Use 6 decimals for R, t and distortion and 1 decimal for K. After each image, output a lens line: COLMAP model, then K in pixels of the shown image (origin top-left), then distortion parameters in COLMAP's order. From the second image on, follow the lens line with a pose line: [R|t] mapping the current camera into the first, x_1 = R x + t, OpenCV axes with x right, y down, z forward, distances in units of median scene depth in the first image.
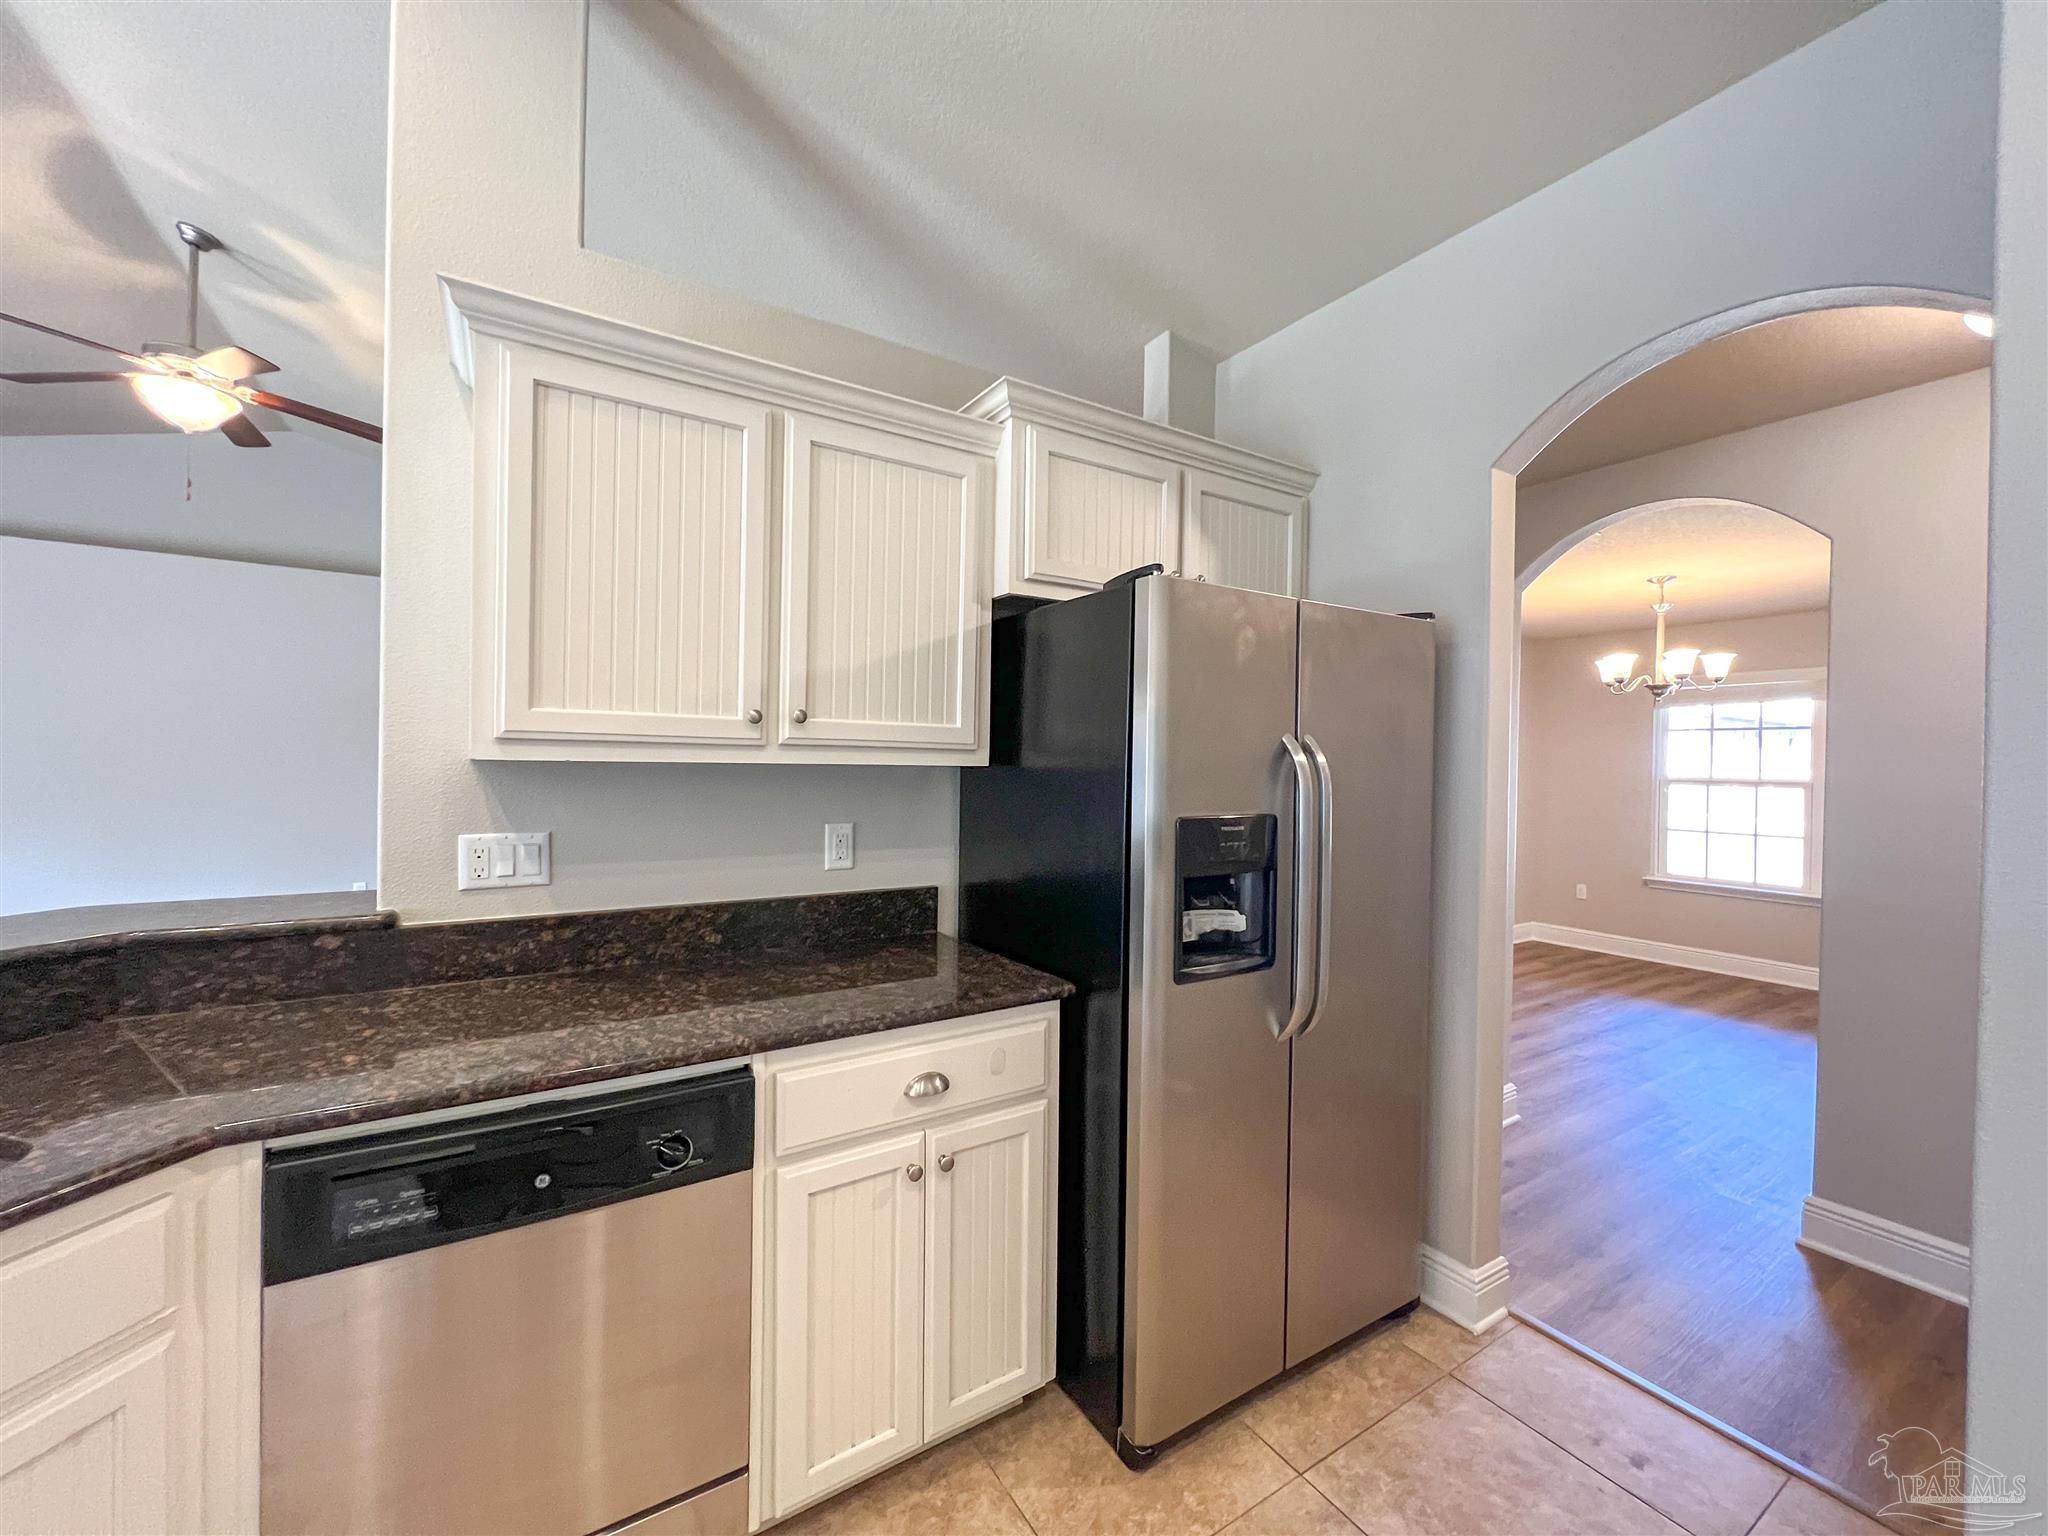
lens RADIAL K [[816.3, 0, 1029.8], [0, 816.3, 764.6], [0, 0, 1]] dist [-0.001307, 0.000637]
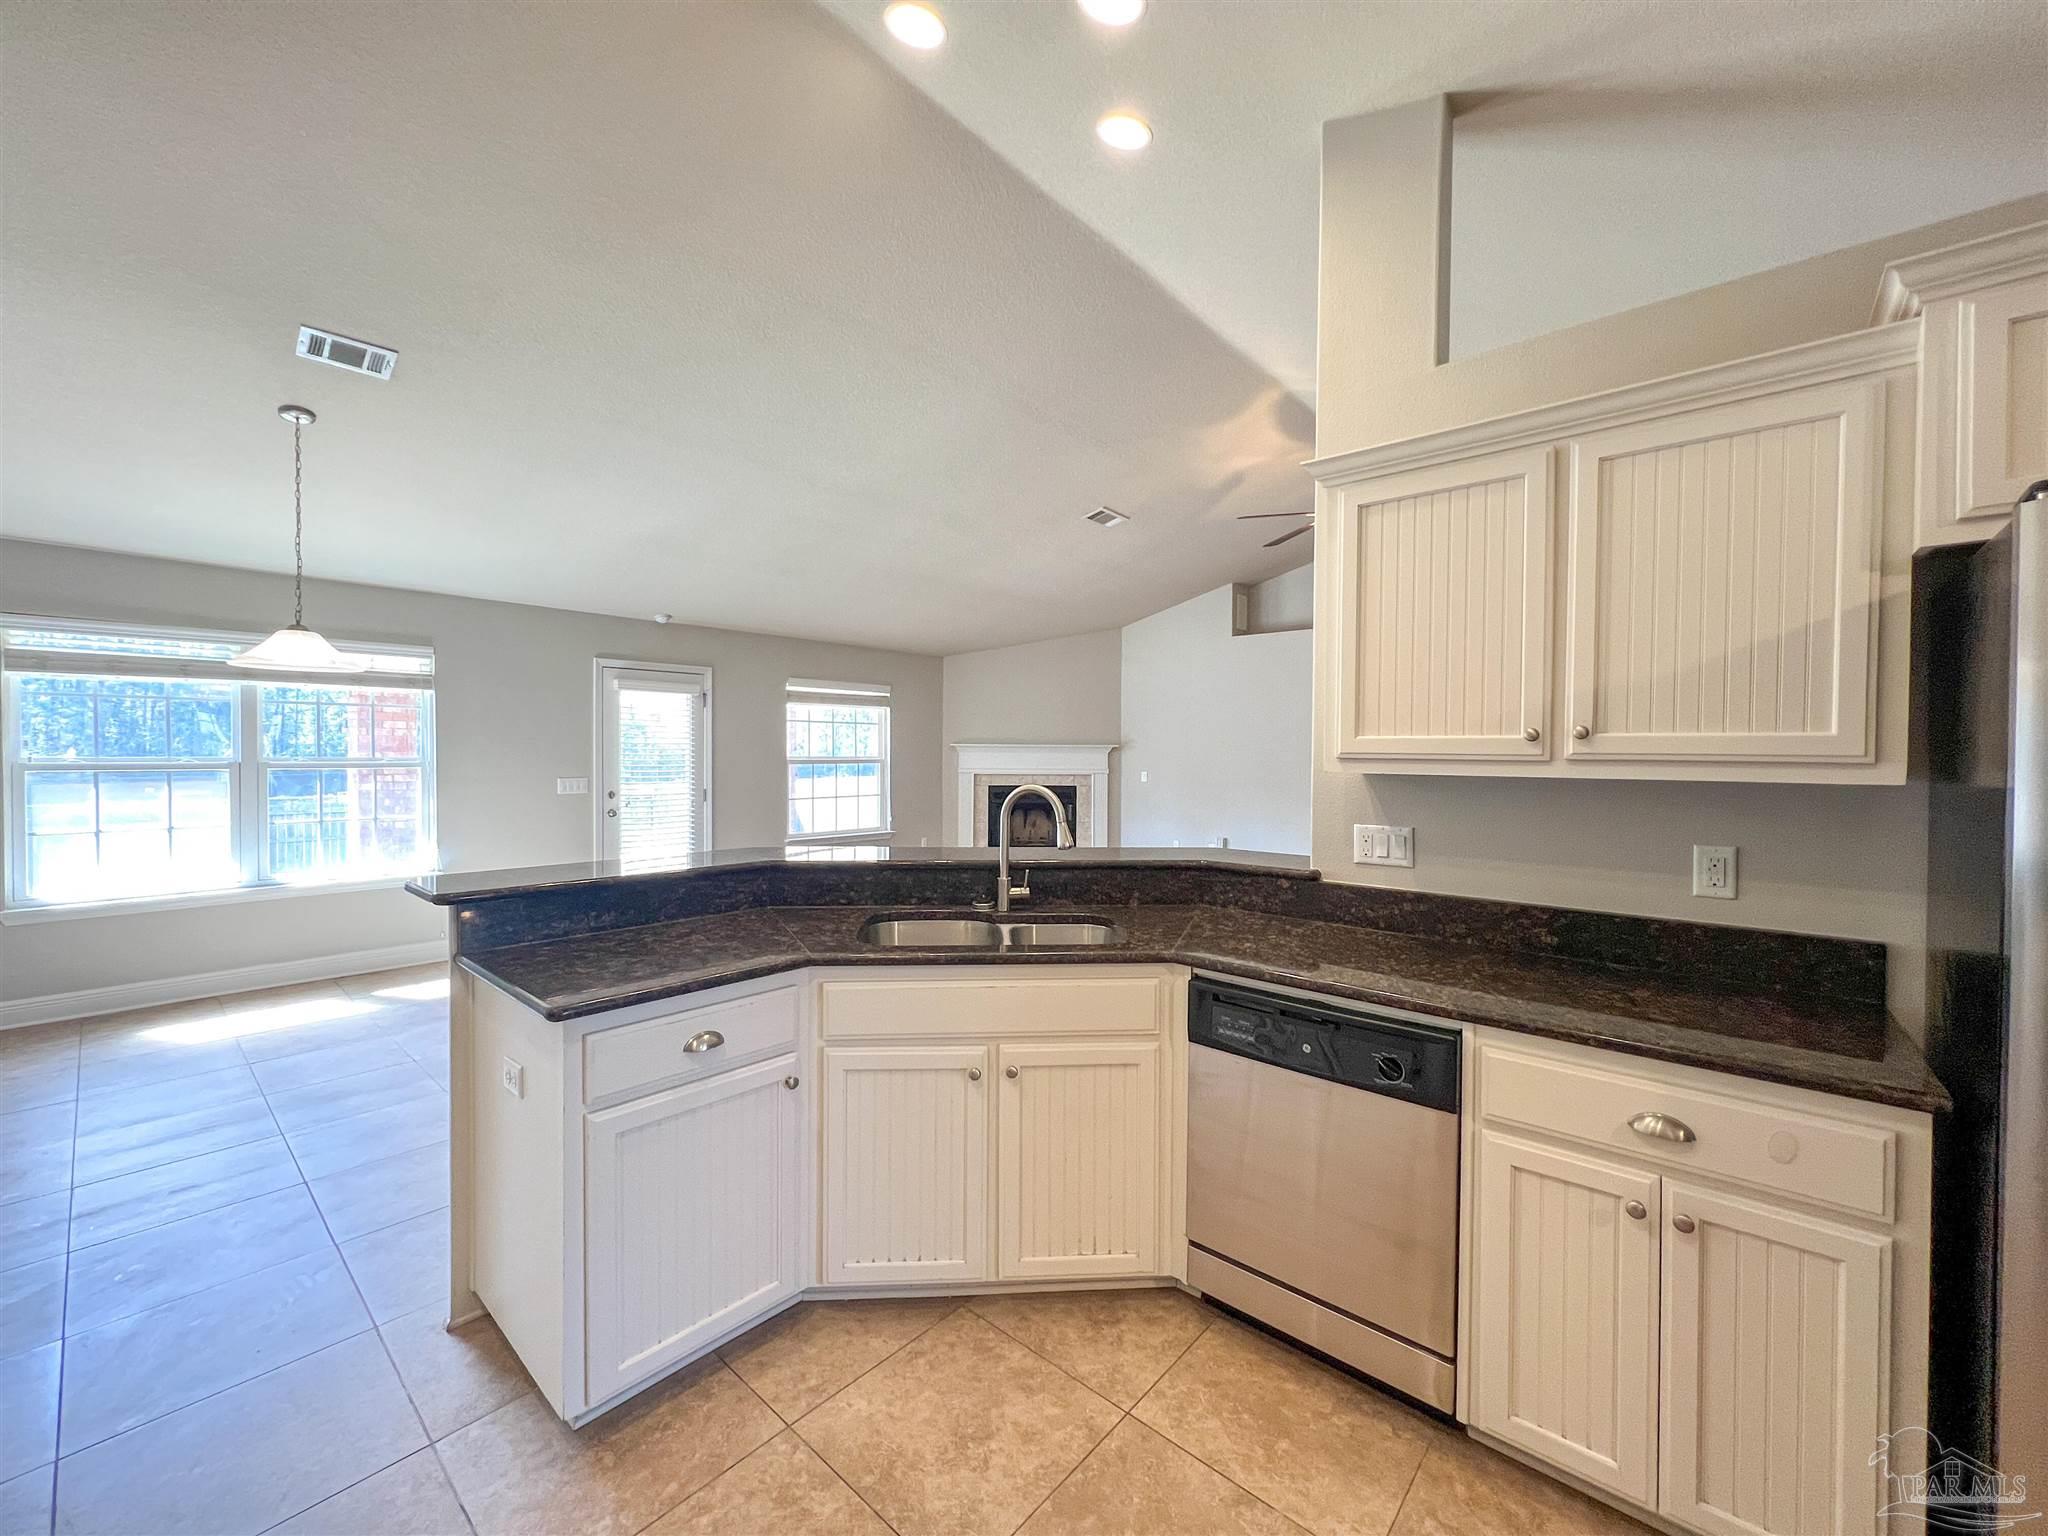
lens RADIAL K [[816.3, 0, 1017.8], [0, 816.3, 762.2], [0, 0, 1]] dist [-0.001307, 0.000637]
pose [[0.276722, -0.002736, -0.960946, 0.517999], [-0.006379, 0.999969, -0.004684, -0.012224], [0.960929, 0.007426, 0.276695, 0.034131]]
